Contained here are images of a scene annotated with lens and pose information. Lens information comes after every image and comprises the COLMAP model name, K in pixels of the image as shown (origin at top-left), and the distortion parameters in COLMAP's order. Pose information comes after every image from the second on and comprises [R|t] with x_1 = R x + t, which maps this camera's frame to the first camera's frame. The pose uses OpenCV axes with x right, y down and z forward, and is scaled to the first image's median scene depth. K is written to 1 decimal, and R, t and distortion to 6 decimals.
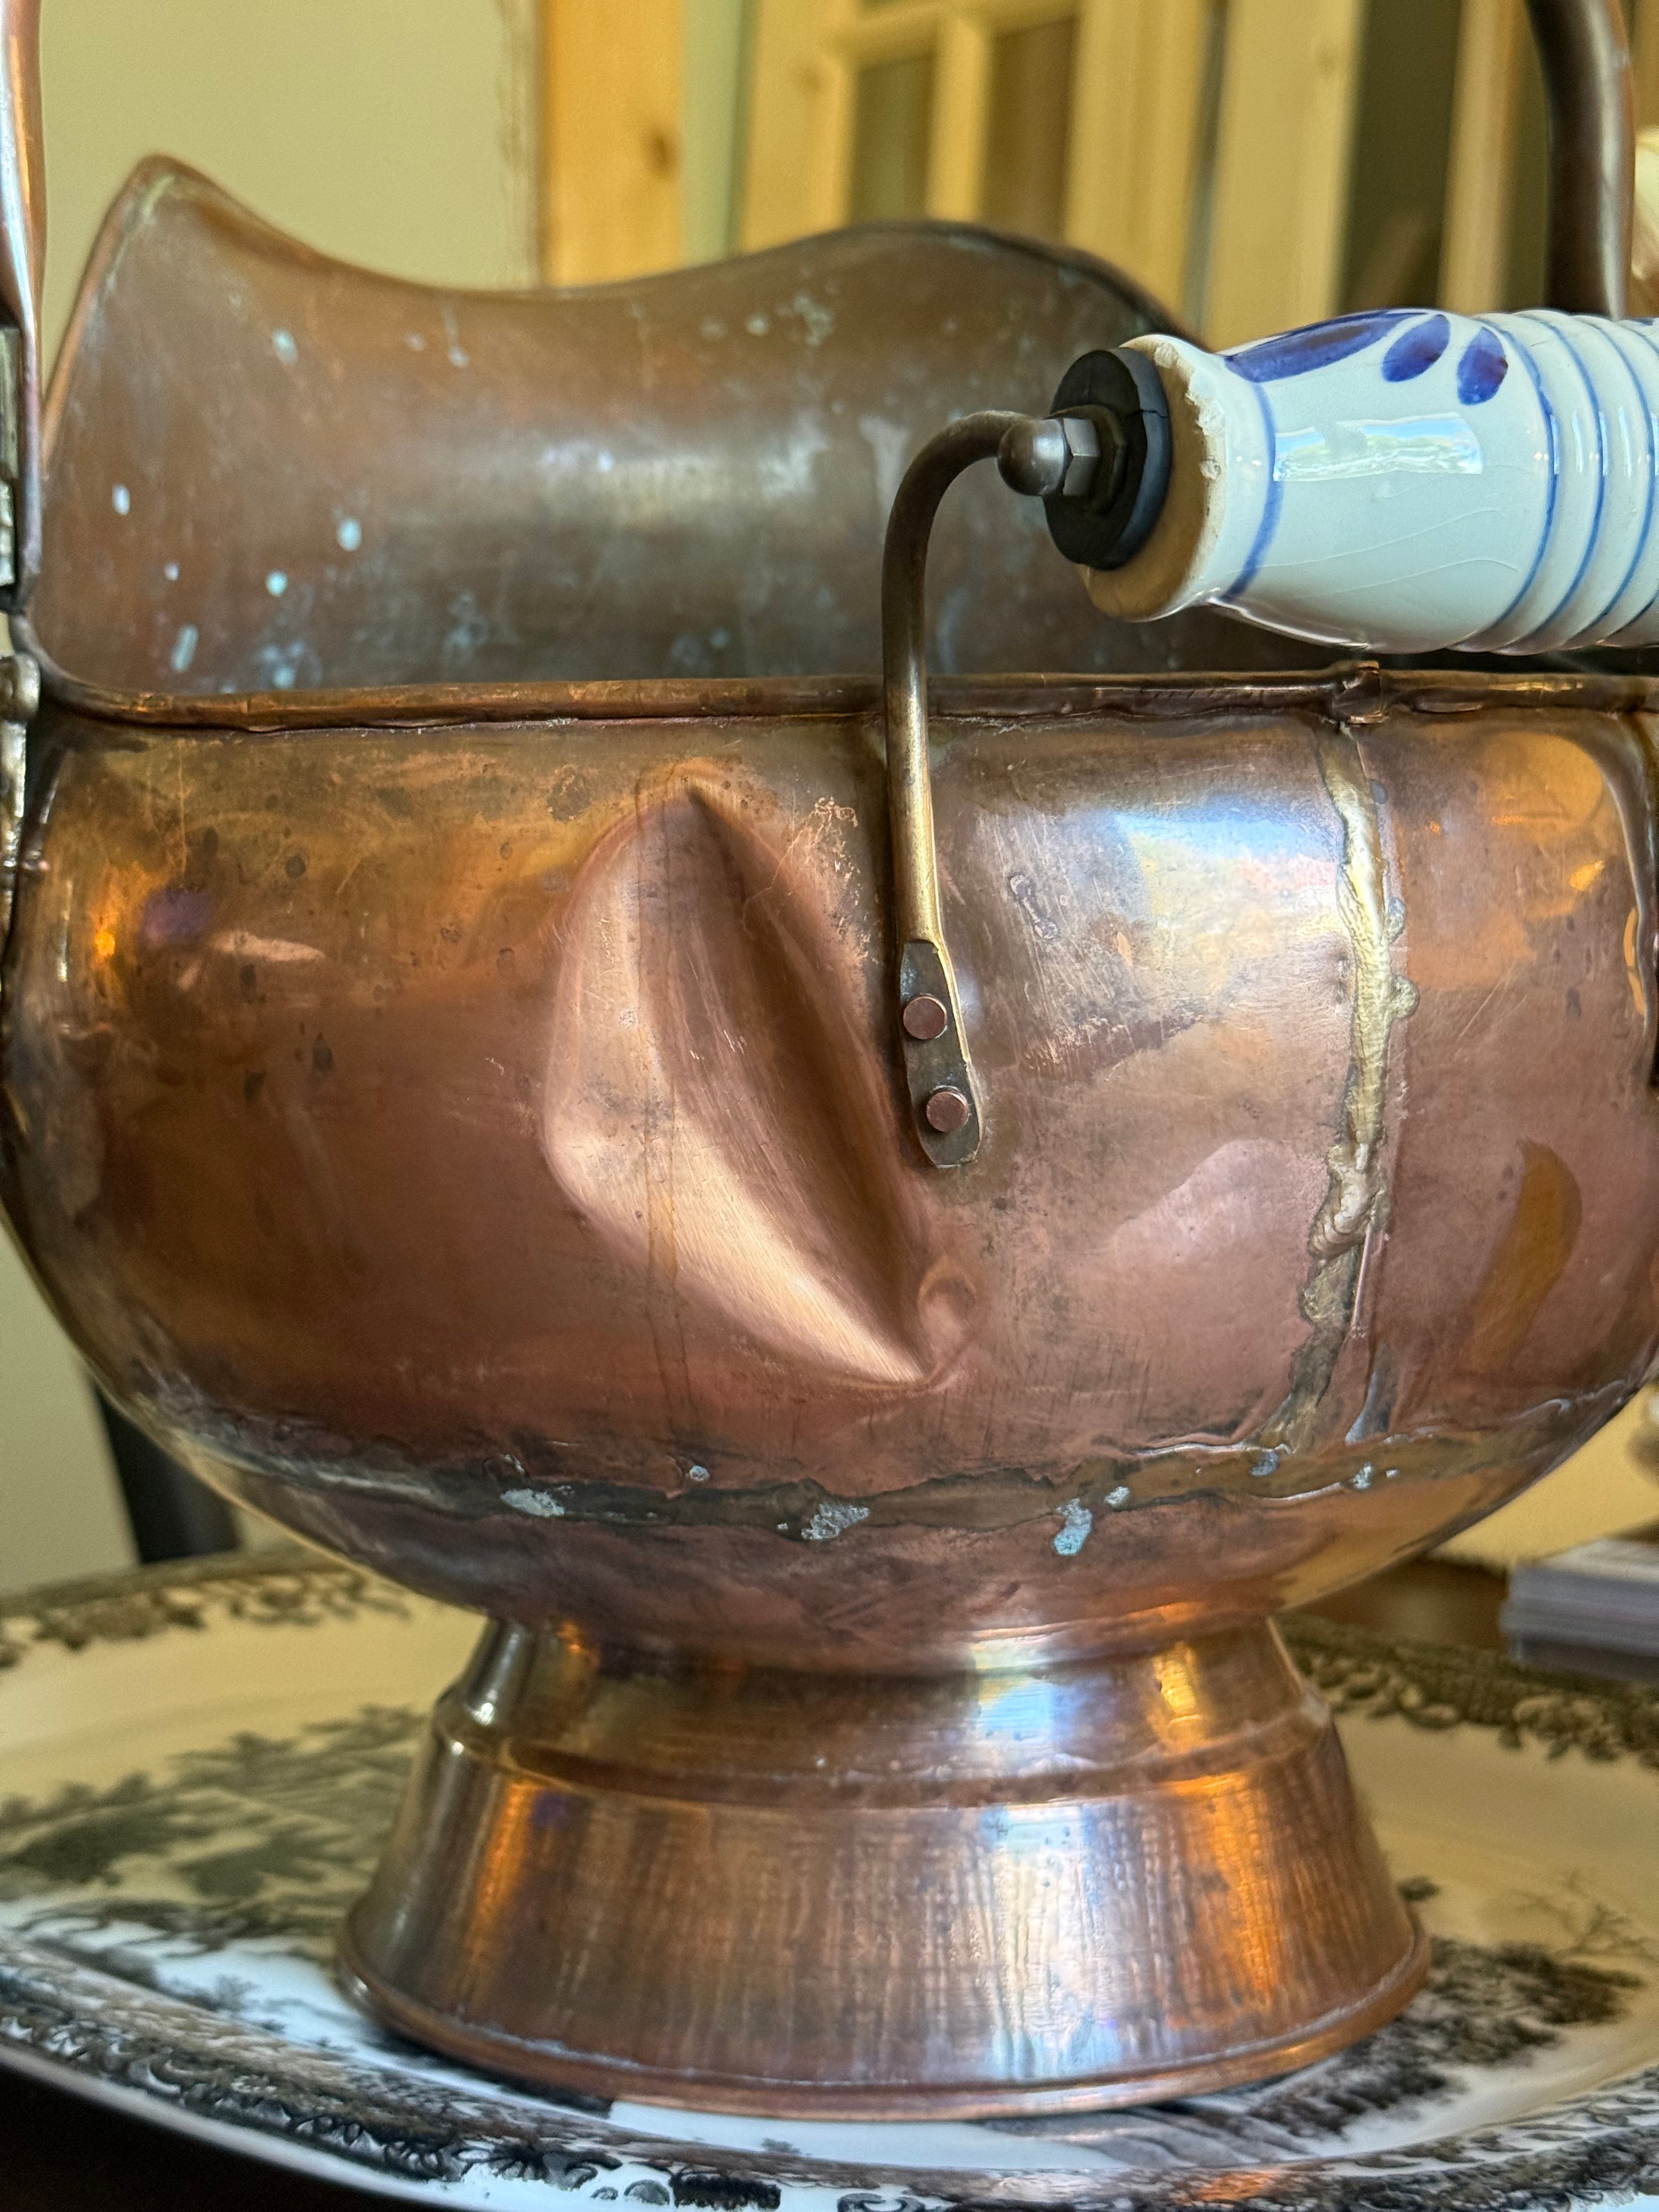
lens RADIAL K [[3060.9, 0, 837.4], [0, 3060.9, 1110.1], [0, 0, 1]] dist [0.198744, -0.416767]
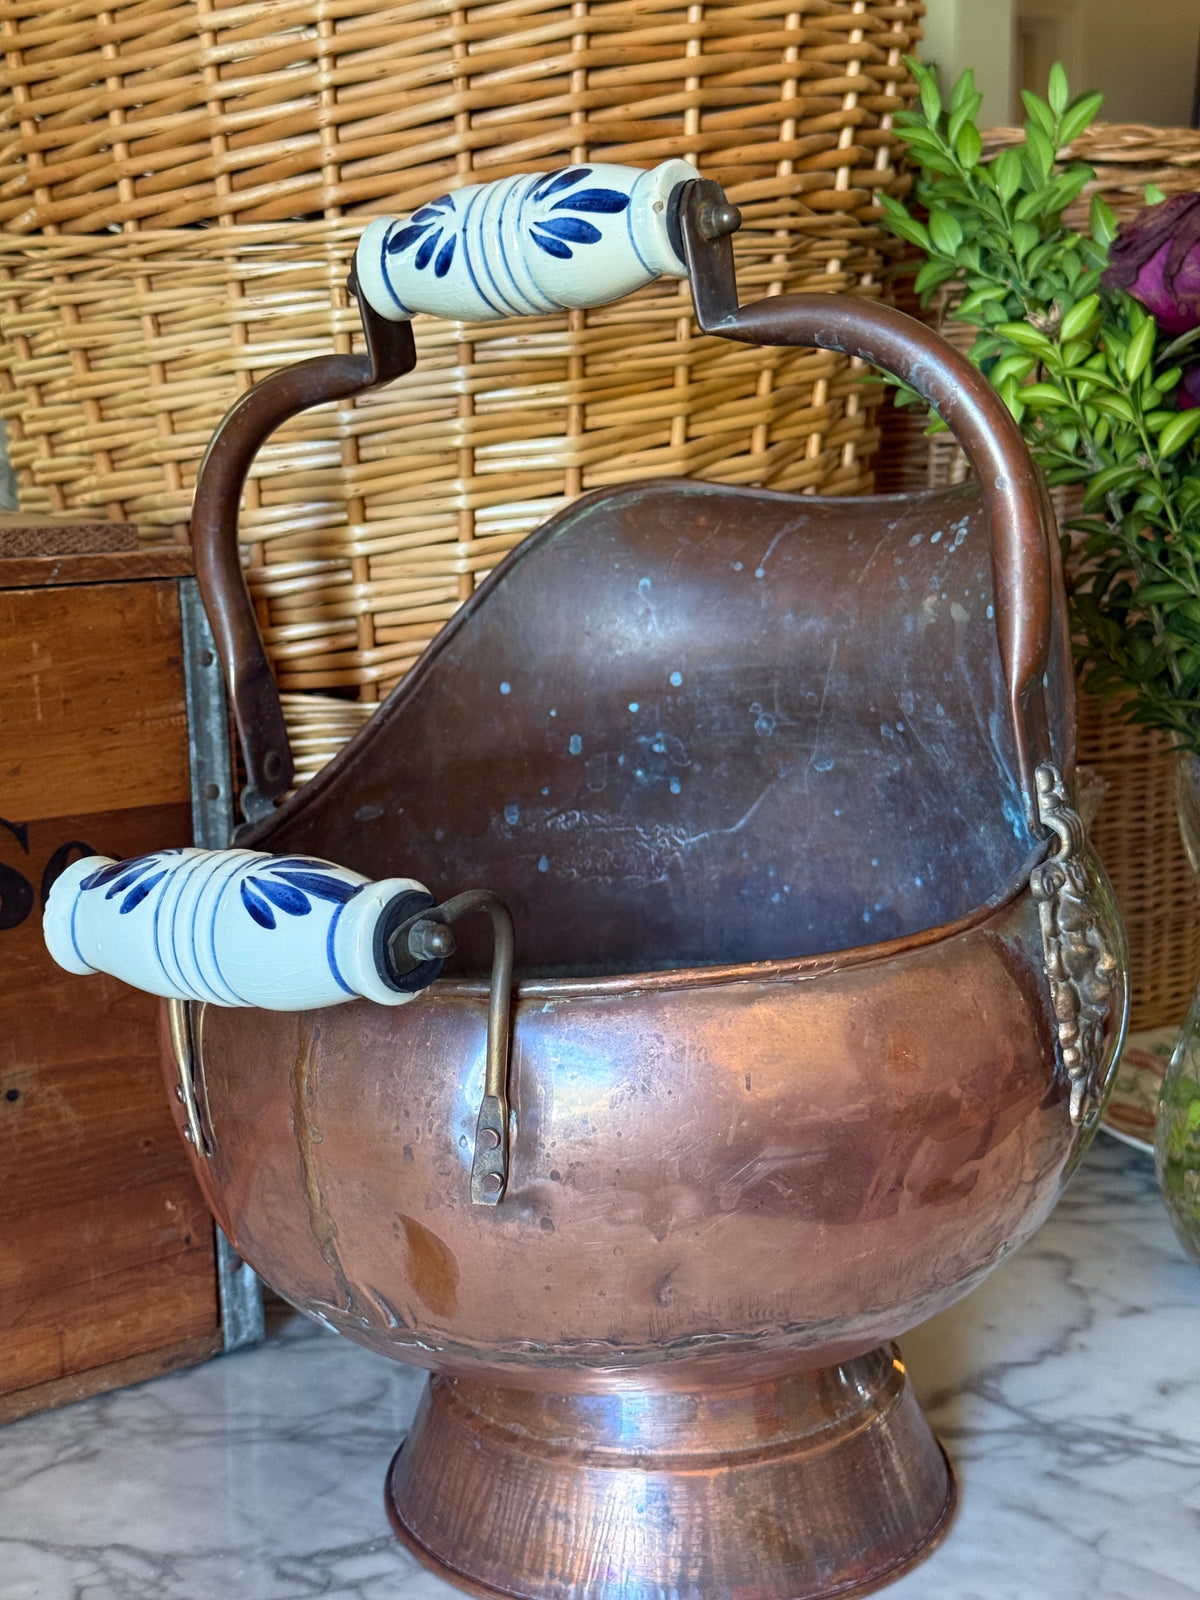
lens RADIAL K [[2240.6, 0, 605.9], [0, 2240.6, 806.6], [0, 0, 1]] dist [0.185950, -0.440923]
pose [[0.495167, 0.148366, -0.856036, 1.542482], [-0.014315, 0.986570, 0.162709, -0.502602], [0.868680, -0.068314, 0.490641, 0.434886]]
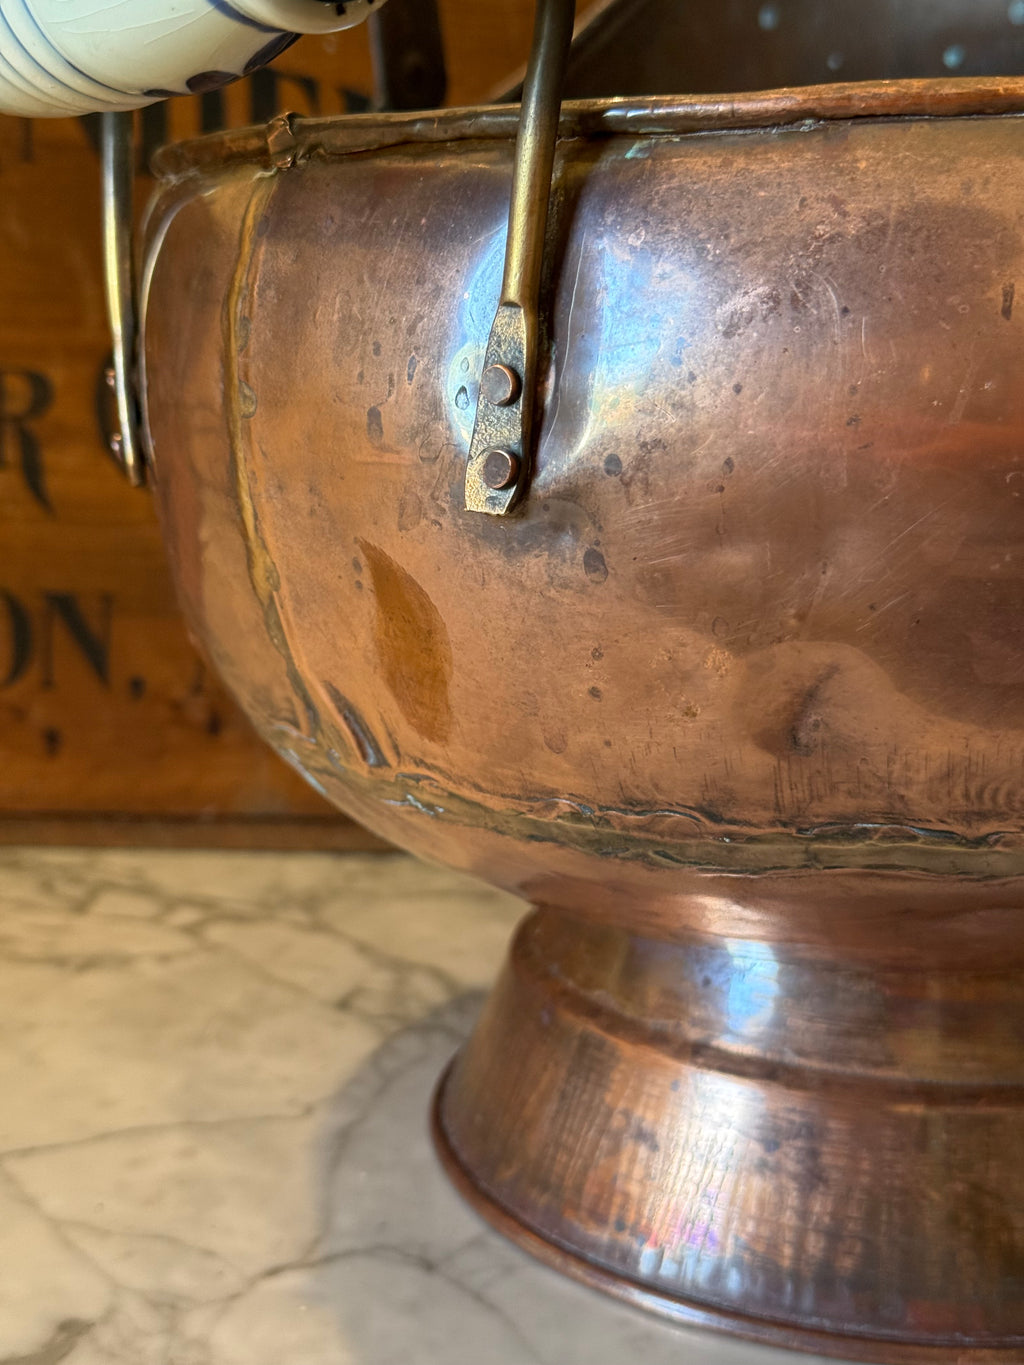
lens RADIAL K [[1956.4, 0, 512.0], [0, 1956.4, 682.5], [0, 0, 1]] dist [0.104156, -0.020477]
pose [[0.255704, 0.211955, -0.943234, 0.961949], [-0.079772, 0.976969, 0.197910, -0.089049], [0.963458, 0.024637, 0.266723, 0.890426]]
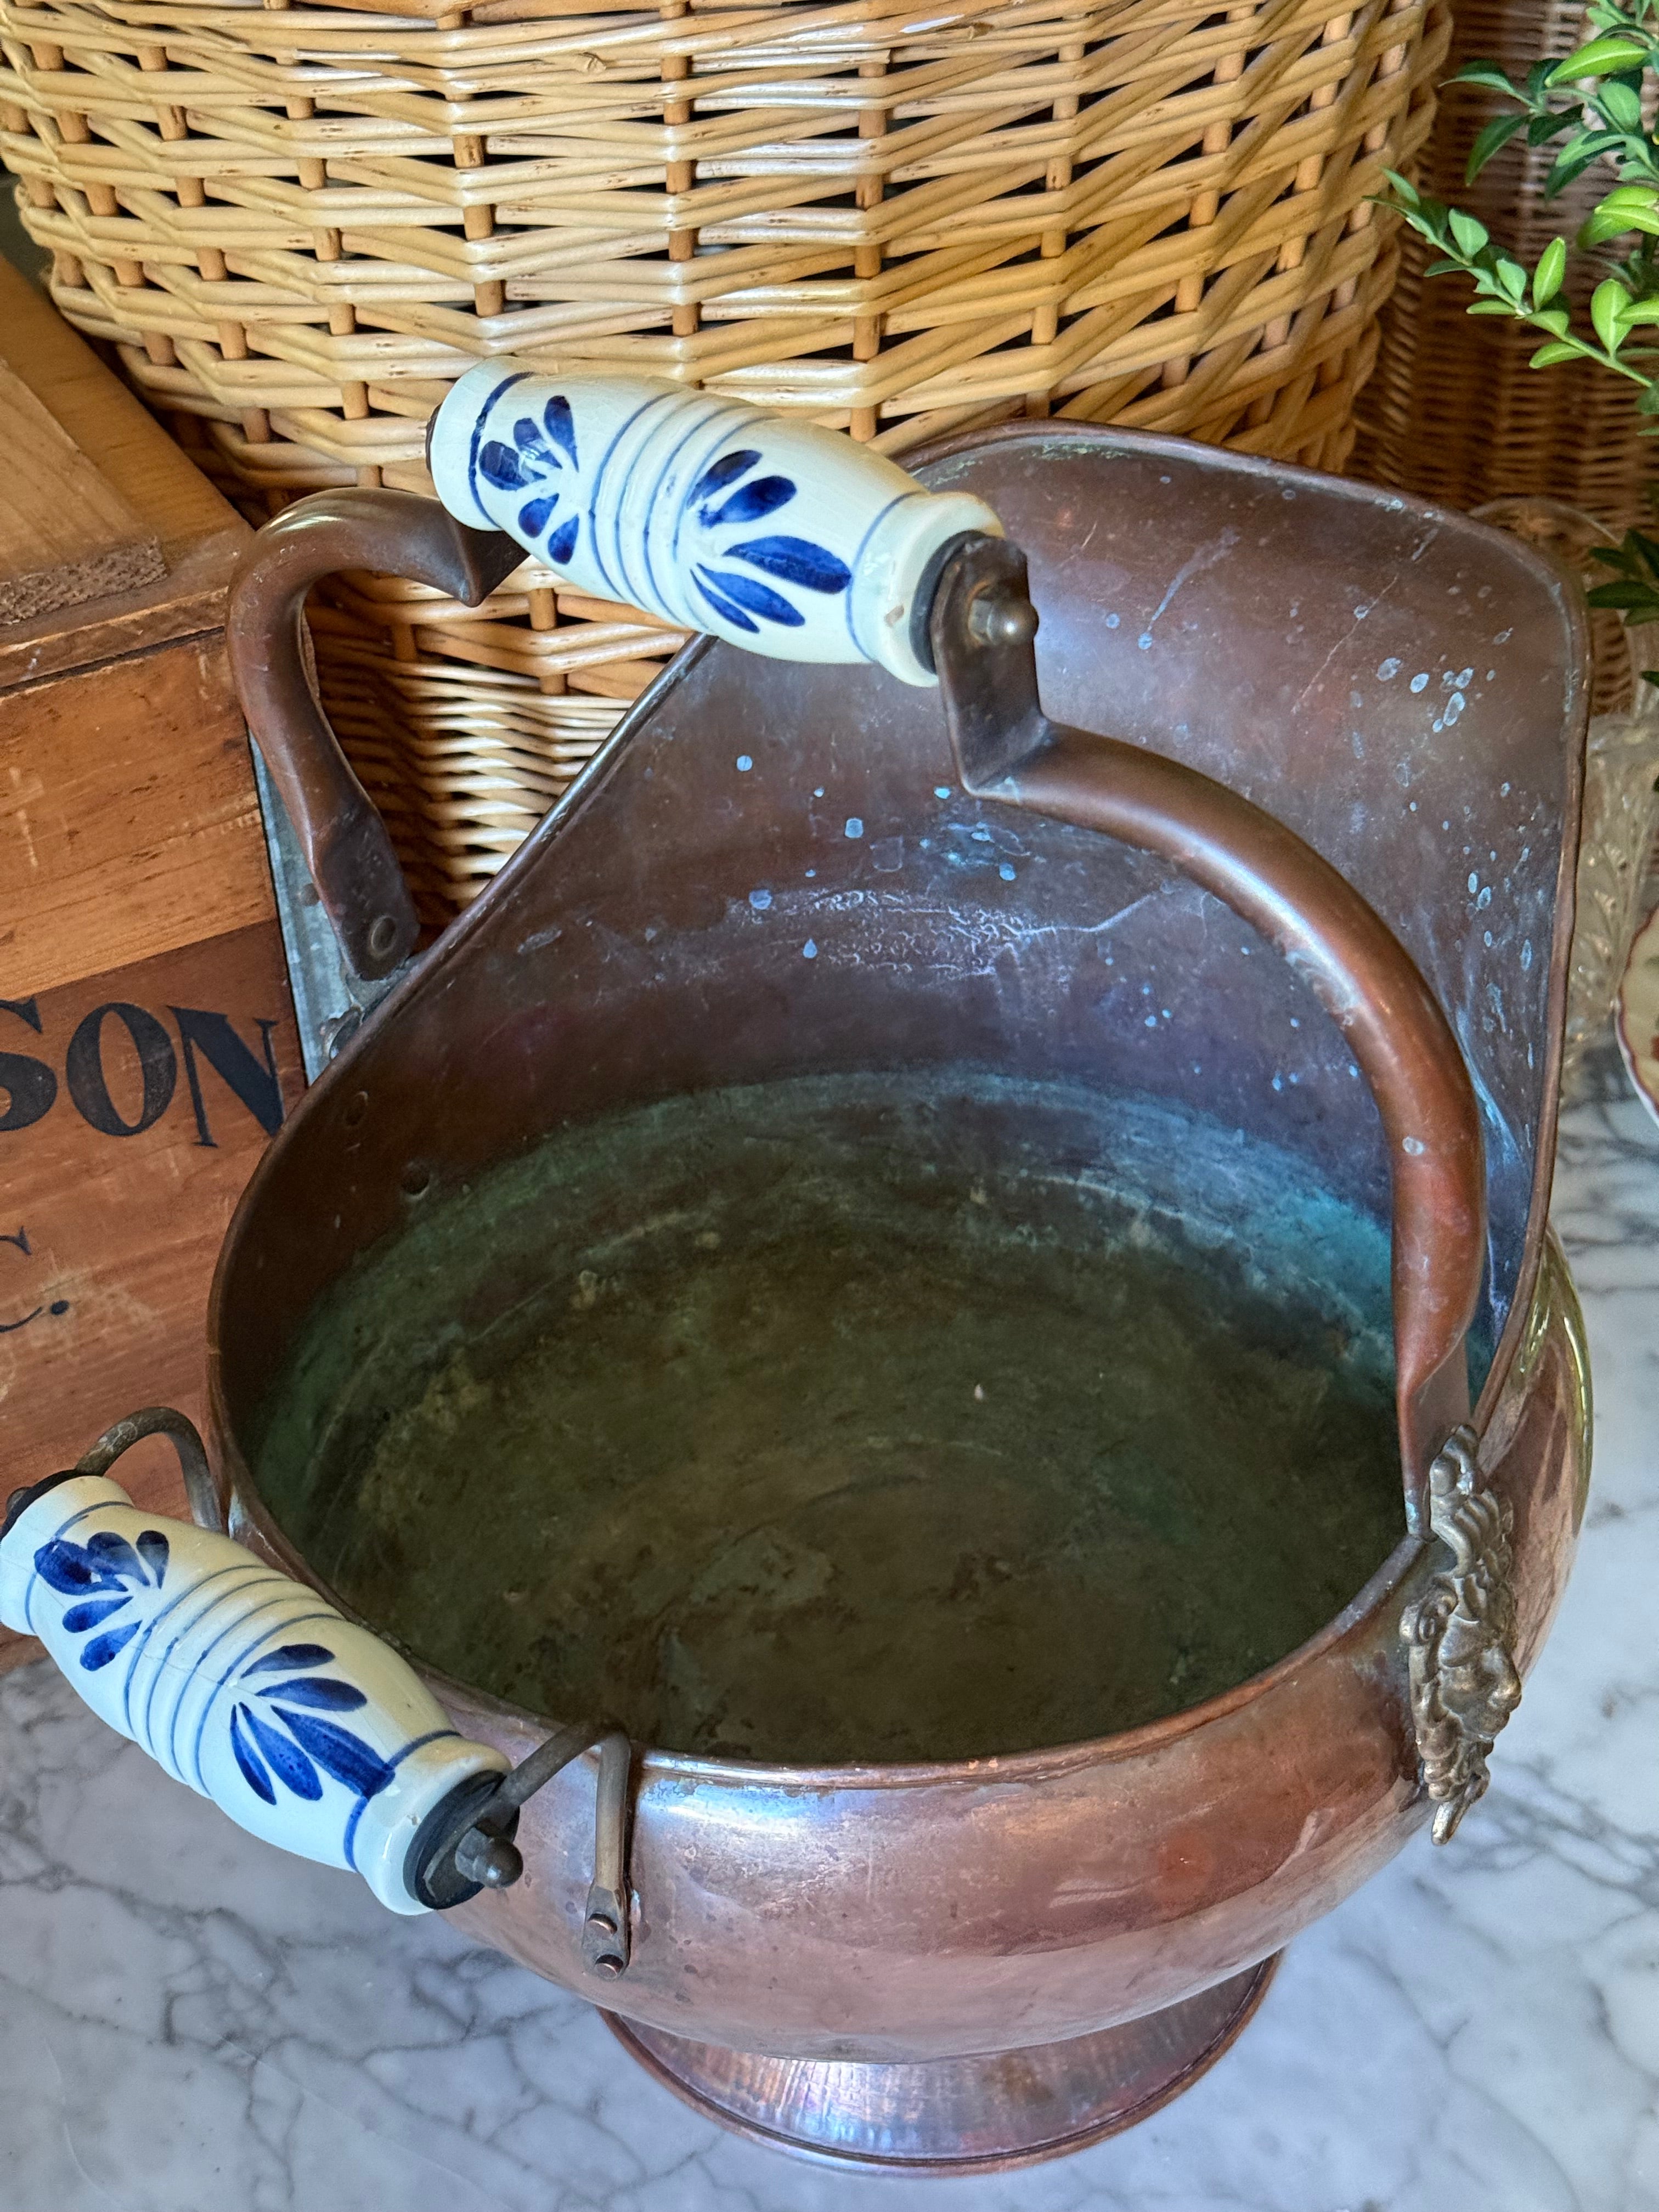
lens RADIAL K [[3097.6, 0, 837.7], [0, 3097.6, 1115.1], [0, 0, 1]] dist [0.185950, -0.440923]
pose [[0.400014, 0.582984, -0.707191, 1.166871], [-0.018742, 0.776656, 0.629647, -1.289062], [0.916317, -0.238613, 0.321599, 0.782590]]
